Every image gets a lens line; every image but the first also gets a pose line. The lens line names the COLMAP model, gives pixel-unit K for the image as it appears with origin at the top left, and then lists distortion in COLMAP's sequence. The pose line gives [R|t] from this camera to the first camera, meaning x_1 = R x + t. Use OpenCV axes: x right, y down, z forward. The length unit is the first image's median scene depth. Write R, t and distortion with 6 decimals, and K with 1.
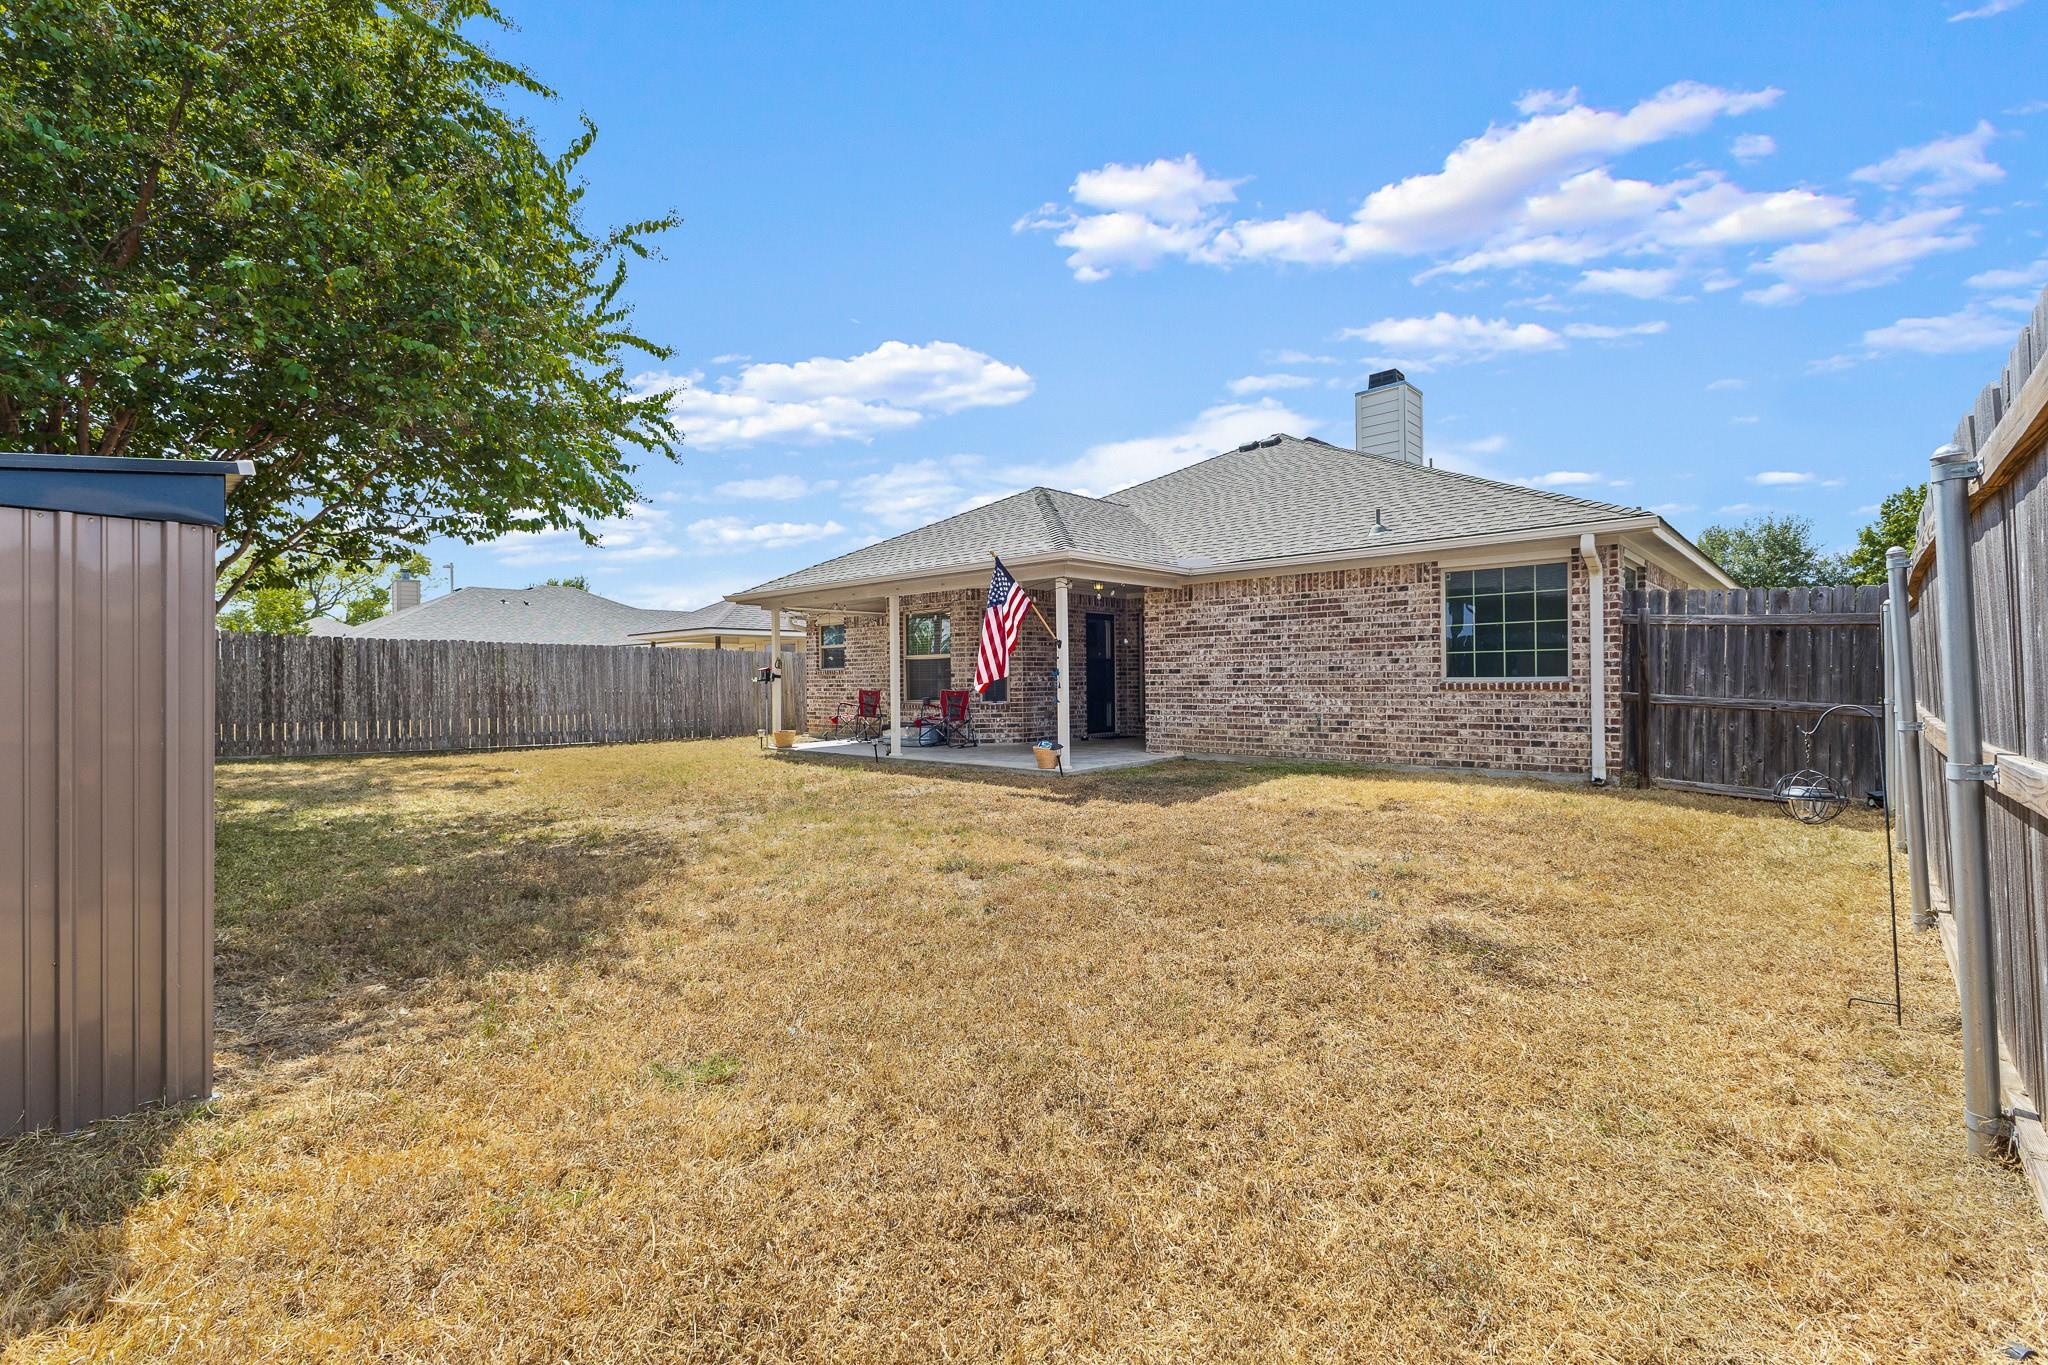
lens RADIAL K [[902.8, 0, 1034.3], [0, 902.8, 676.1], [0, 0, 1]] dist [0.001081, 0.000128]
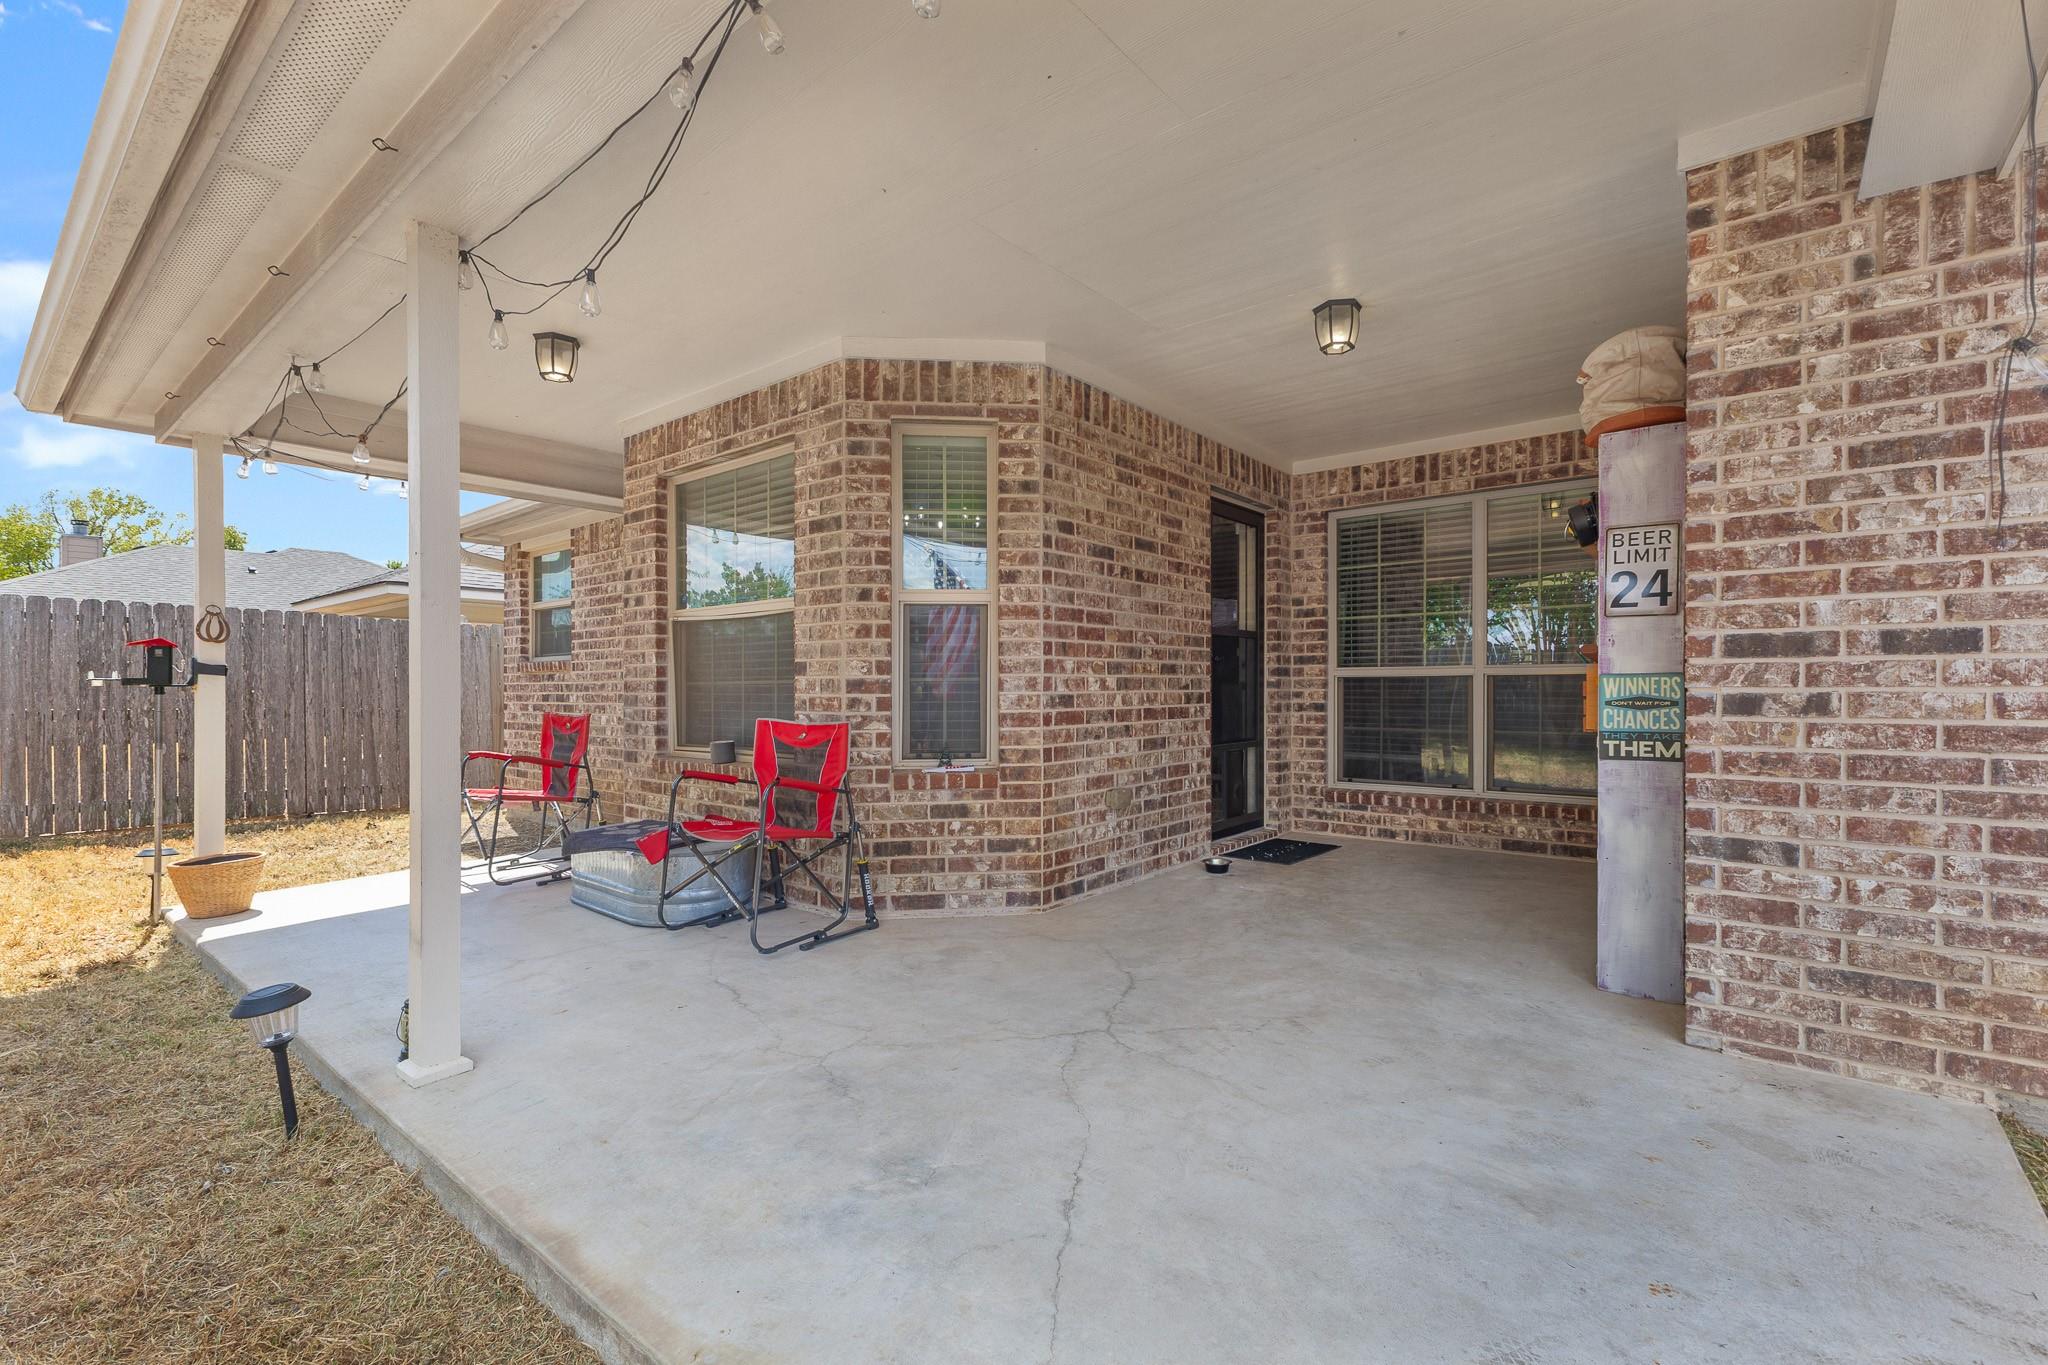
lens RADIAL K [[932.4, 0, 1024.0], [0, 932.4, 682.5], [0, 0, 1]] dist [0.002067, 0.000217]
pose [[0.998936, 0.005212, 0.045820, -0.033928], [-0.005151, 0.999986, -0.001464, 0.003944], [-0.045827, 0.001226, 0.998949, 0.746395]]
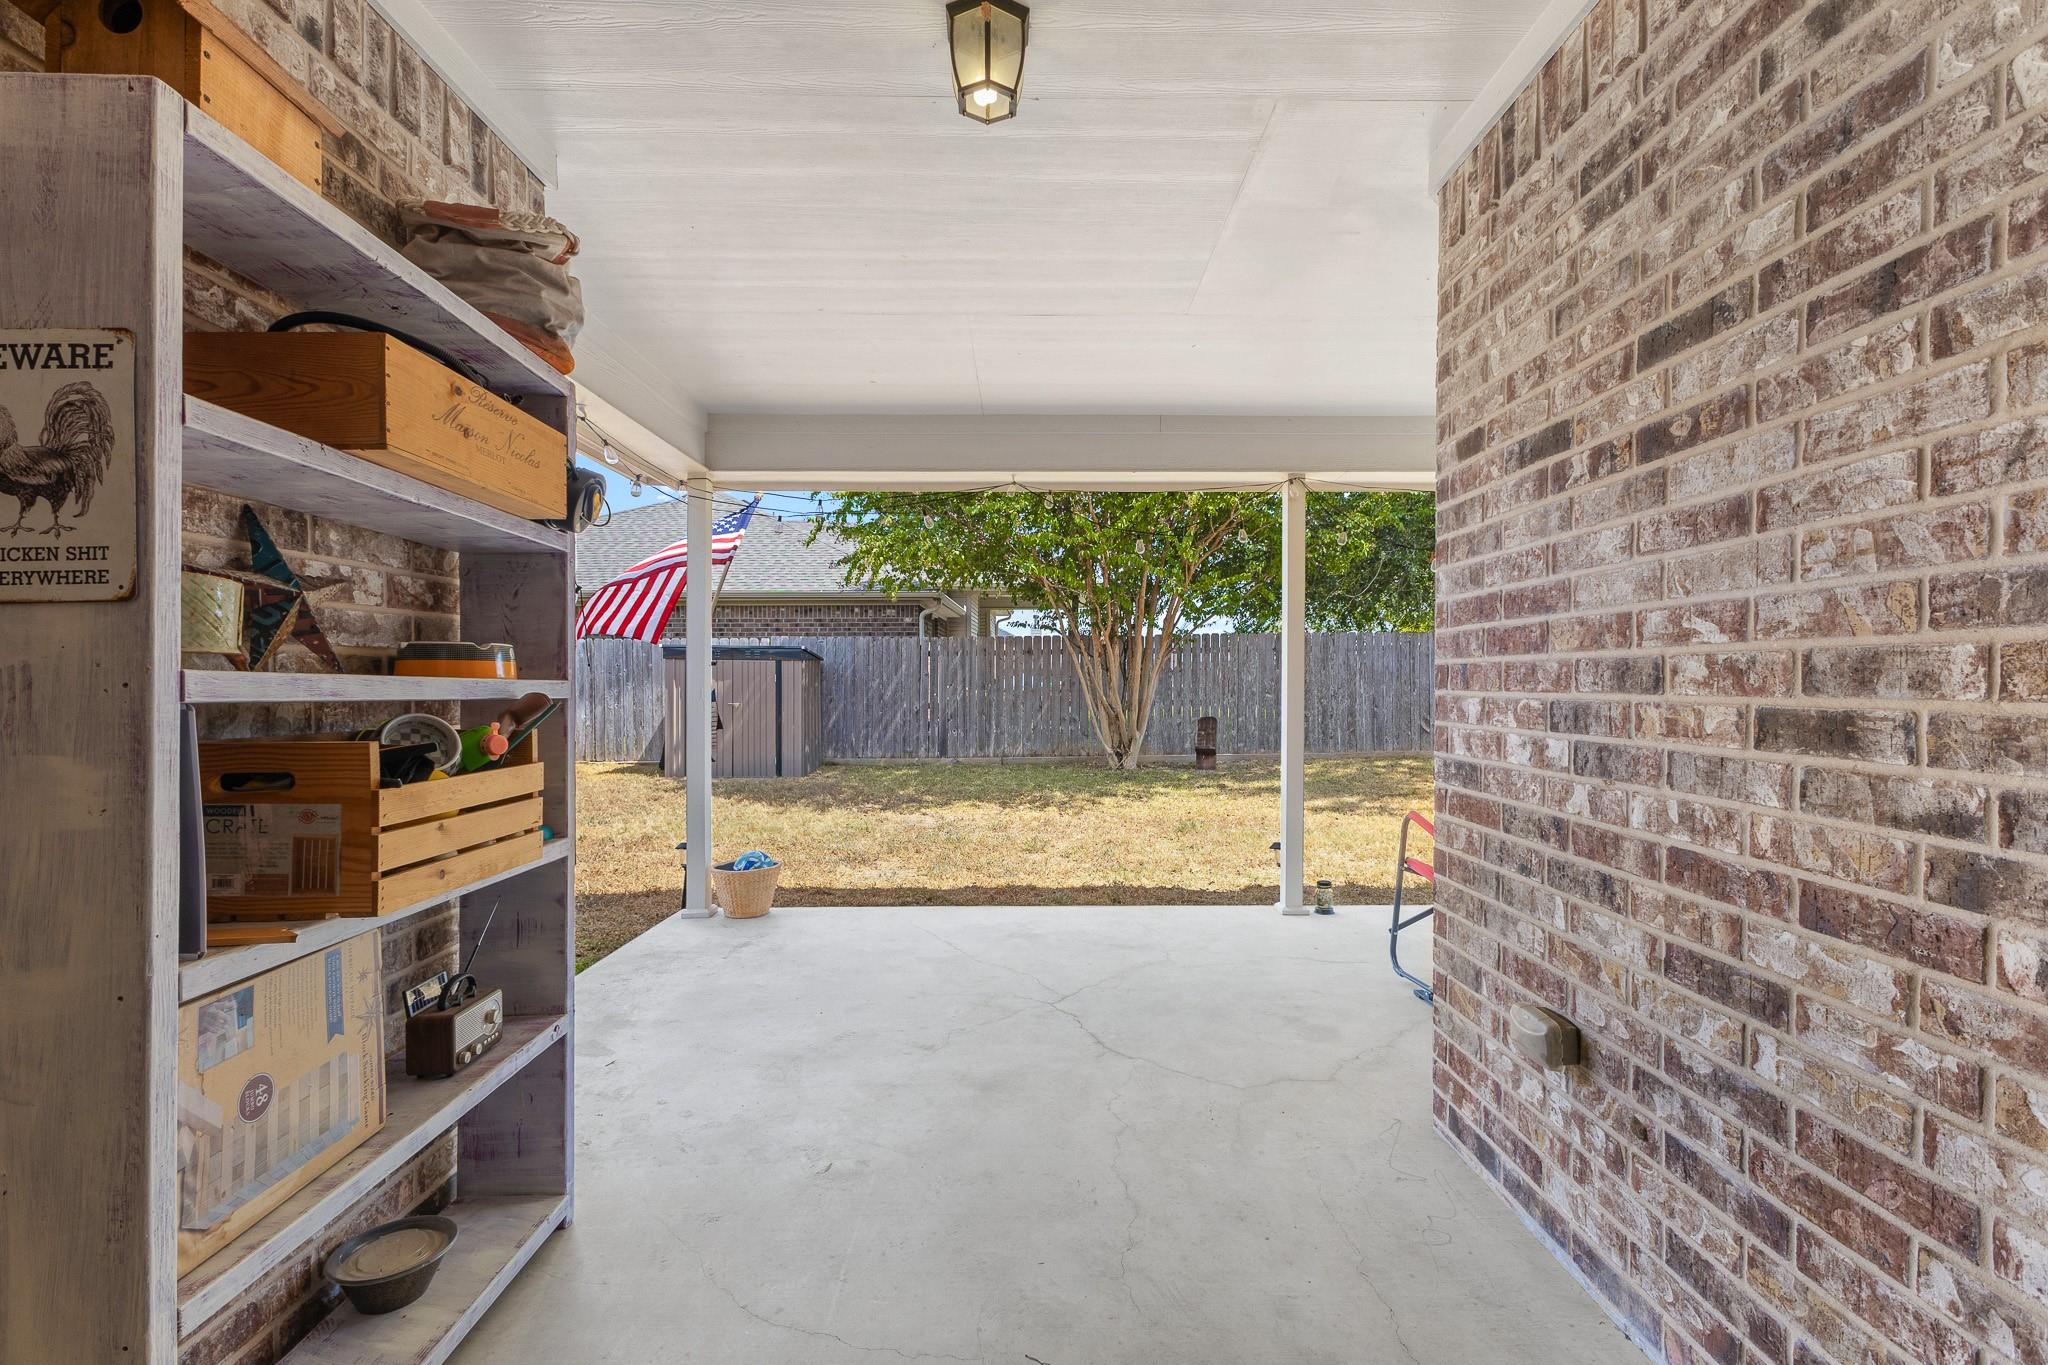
lens RADIAL K [[902.8, 0, 1034.3], [0, 902.8, 676.1], [0, 0, 1]] dist [0.001081, 0.000128]
pose [[-0.746616, 0.003157, -0.665248, 0.163585], [0.006835, 0.999972, -0.002926, -0.008280], [0.665220, -0.006731, -0.746617, 1.137689]]
